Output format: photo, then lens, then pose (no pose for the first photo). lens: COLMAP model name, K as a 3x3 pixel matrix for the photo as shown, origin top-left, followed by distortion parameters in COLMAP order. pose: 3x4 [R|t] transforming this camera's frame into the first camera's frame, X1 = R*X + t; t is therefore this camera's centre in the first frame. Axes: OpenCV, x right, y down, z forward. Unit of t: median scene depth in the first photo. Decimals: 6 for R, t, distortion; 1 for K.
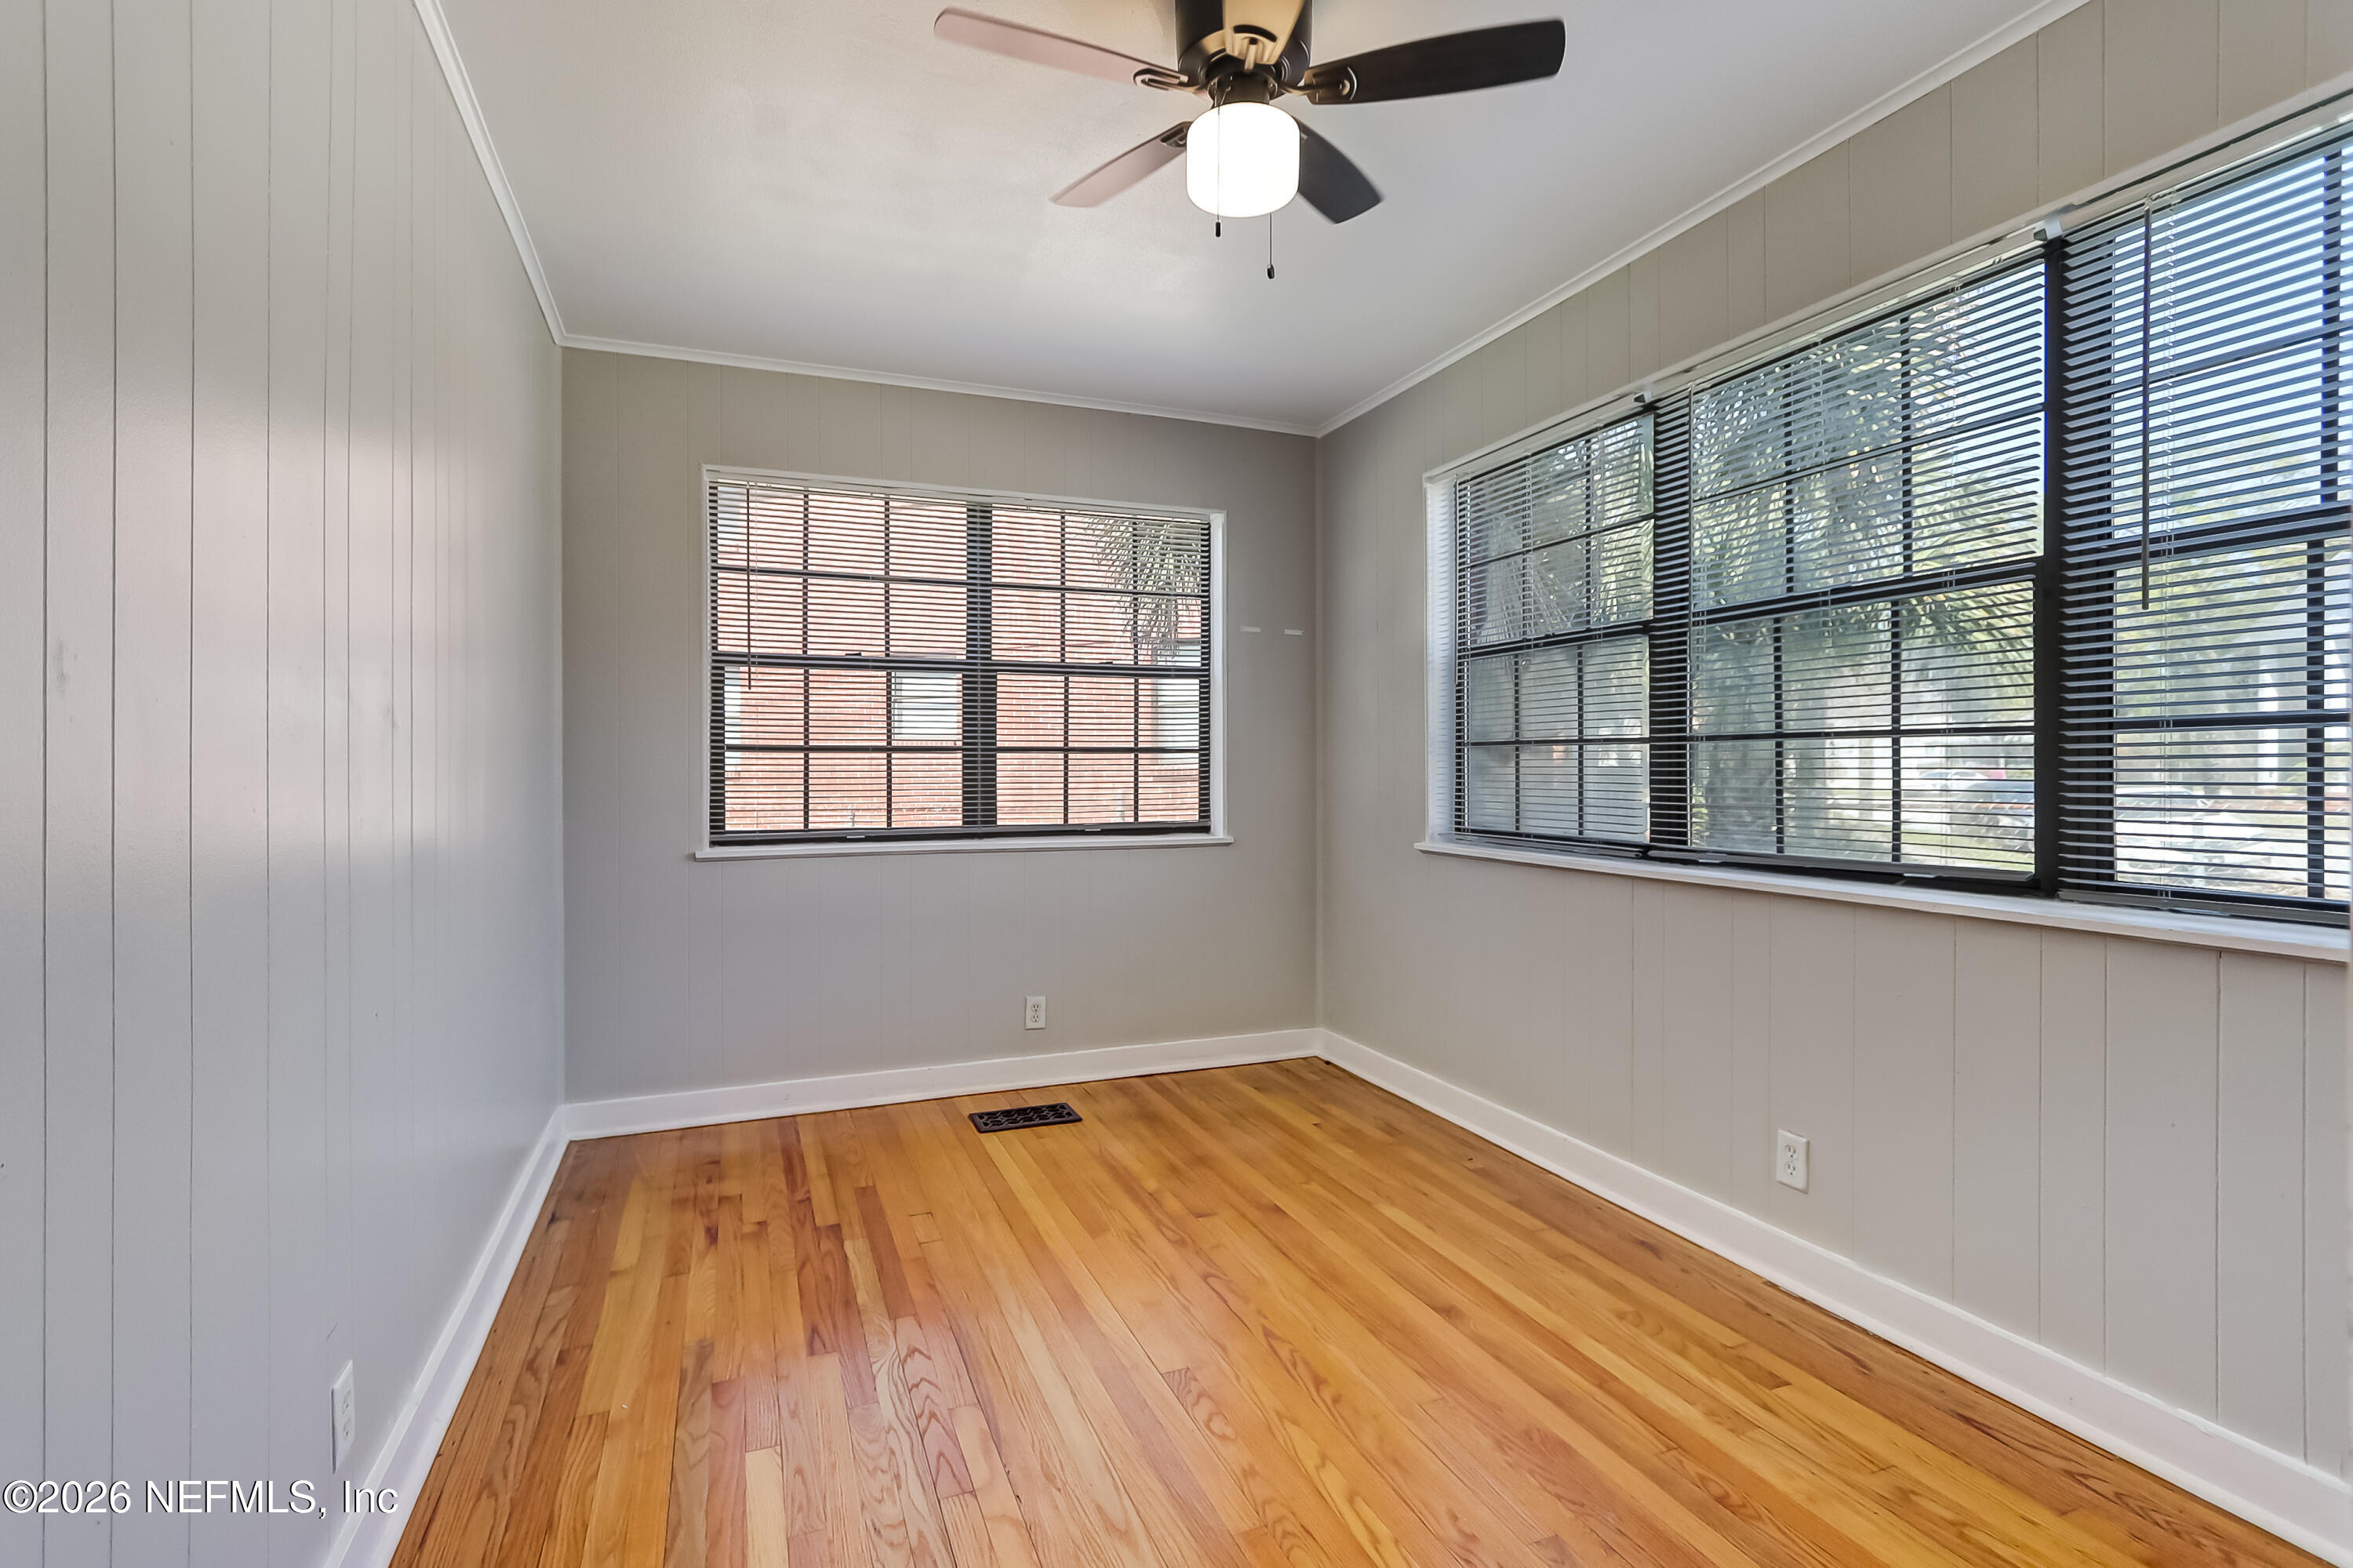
lens RADIAL K [[1089.6, 0, 1156.9], [0, 1089.6, 781.4], [0, 0, 1]] dist [0.001107, 0.003058]
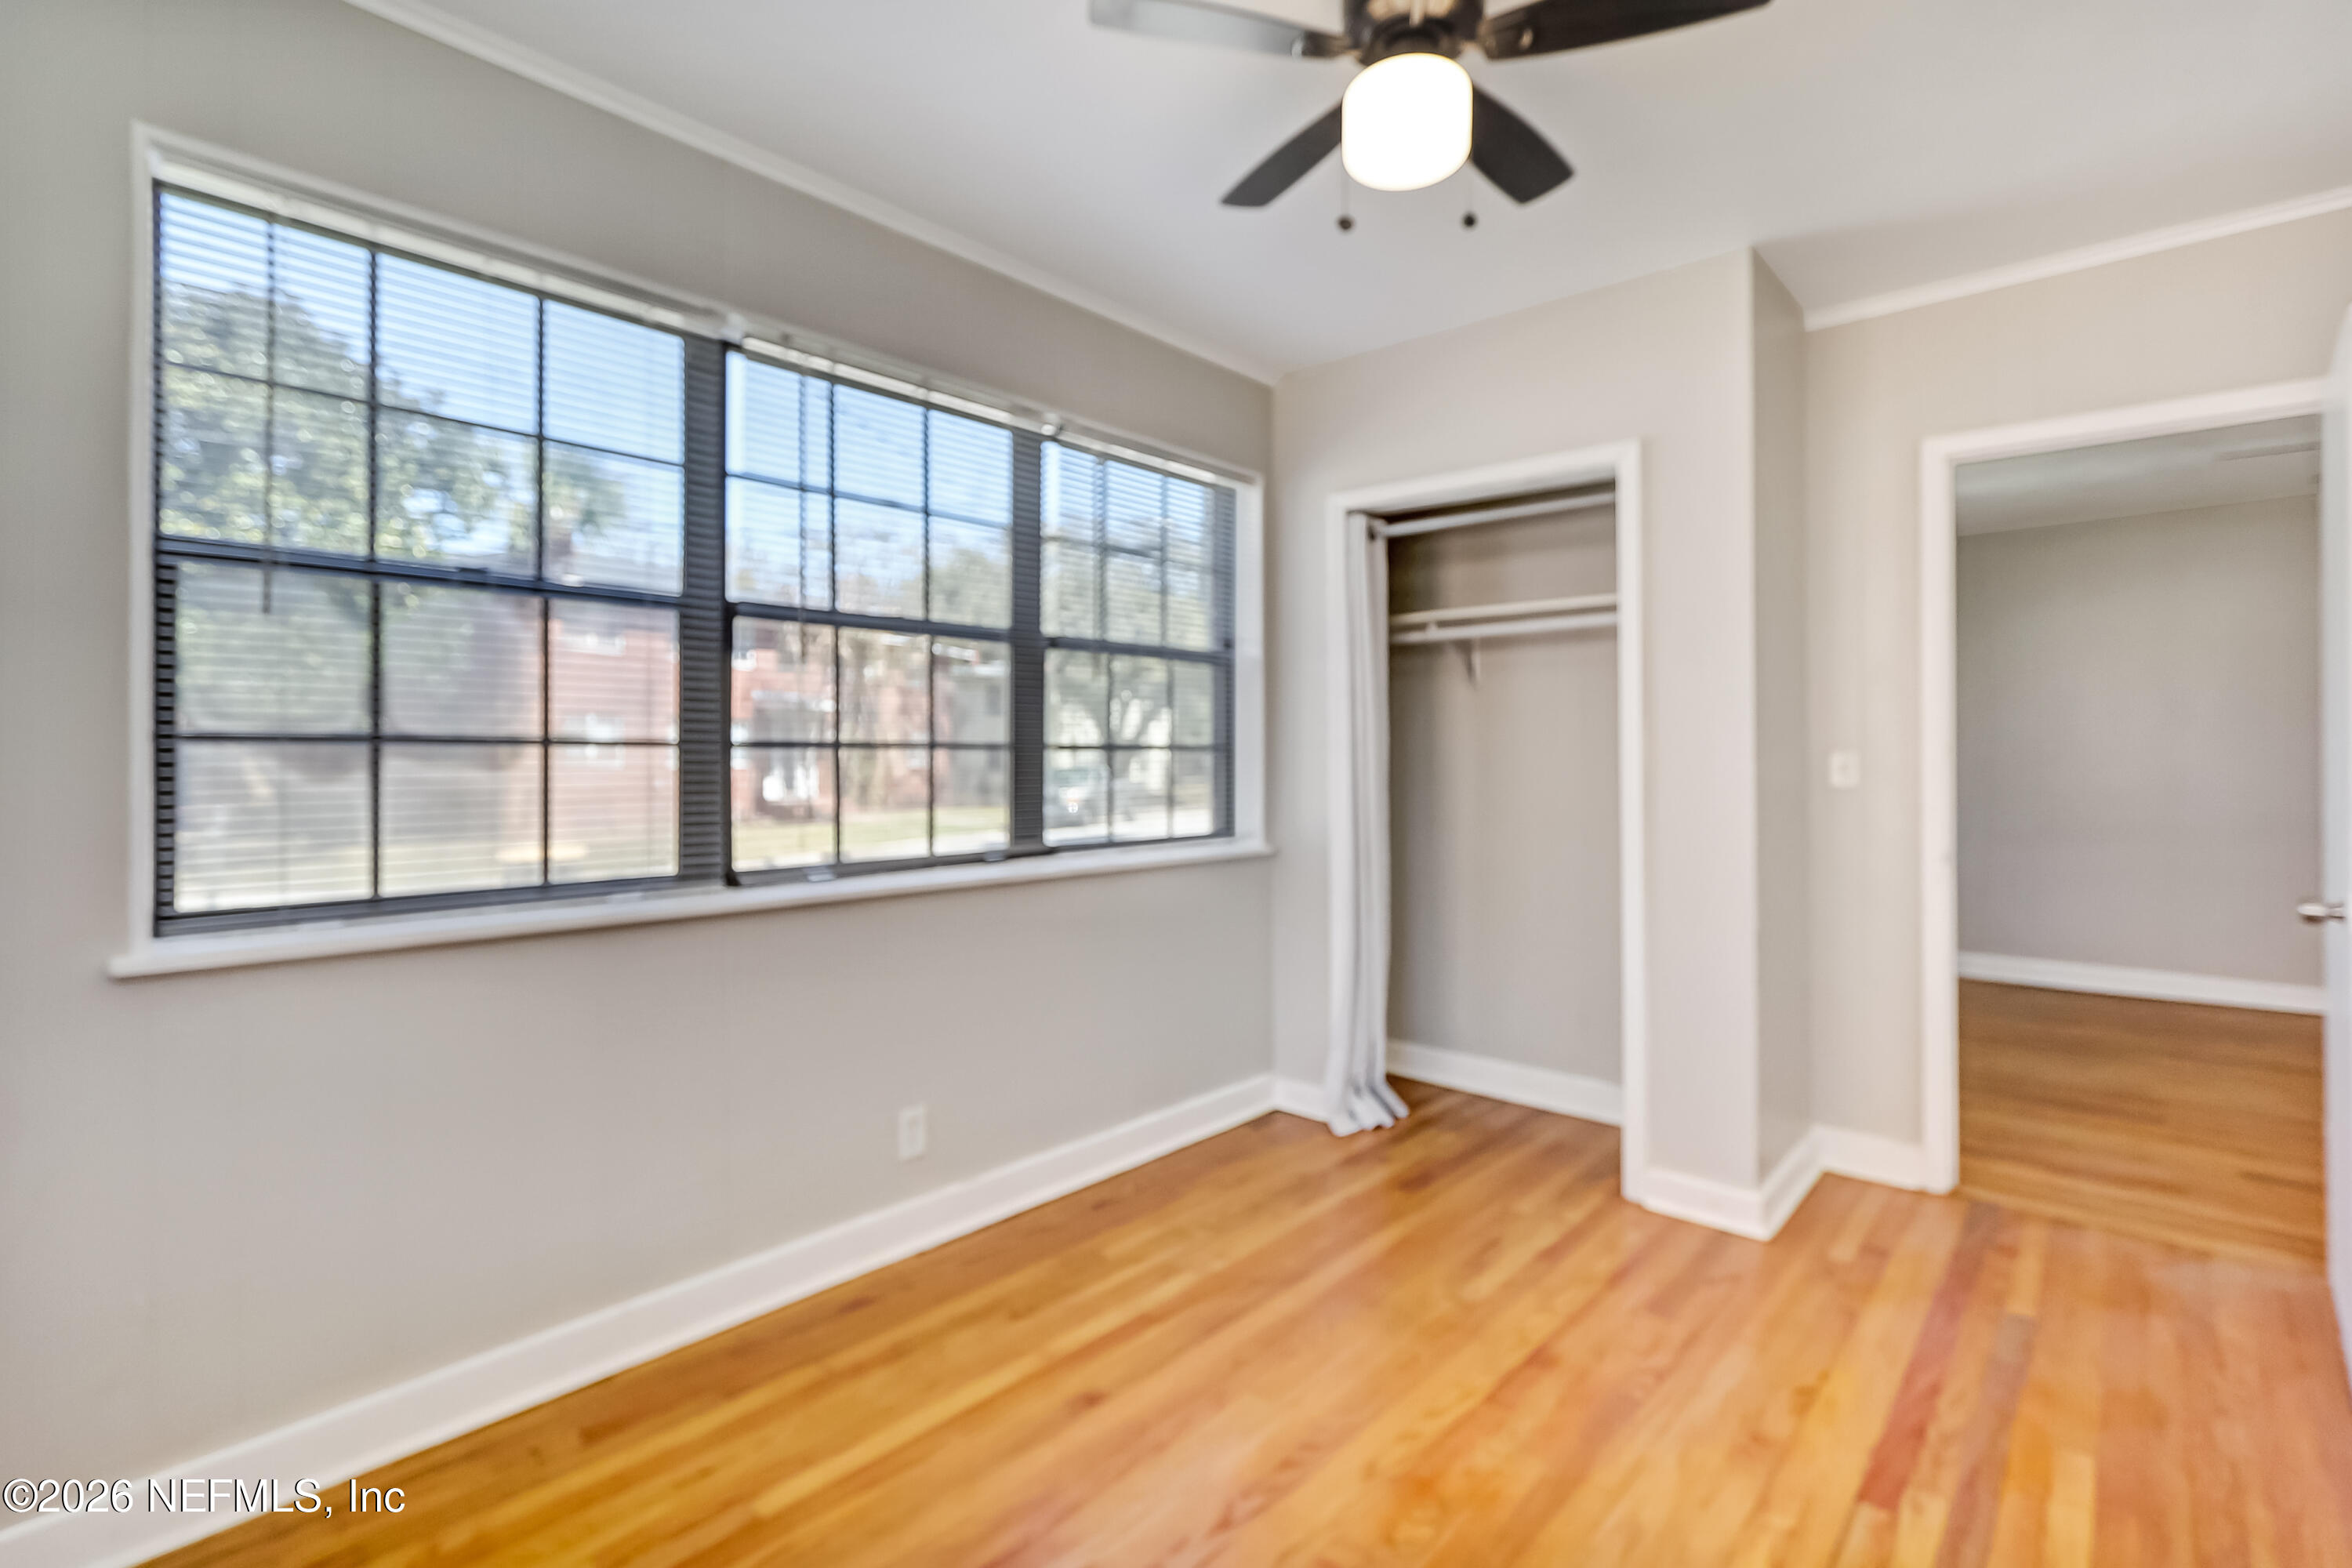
lens RADIAL K [[1089.1, 0, 1157.4], [0, 1089.1, 770.6], [0, 0, 1]] dist [0.001107, 0.003058]
pose [[-0.442012, 0.010451, 0.896948, -0.465216], [0.027826, 0.999611, 0.002065, -0.011319], [-0.896577, 0.025872, -0.442131, 1.139734]]
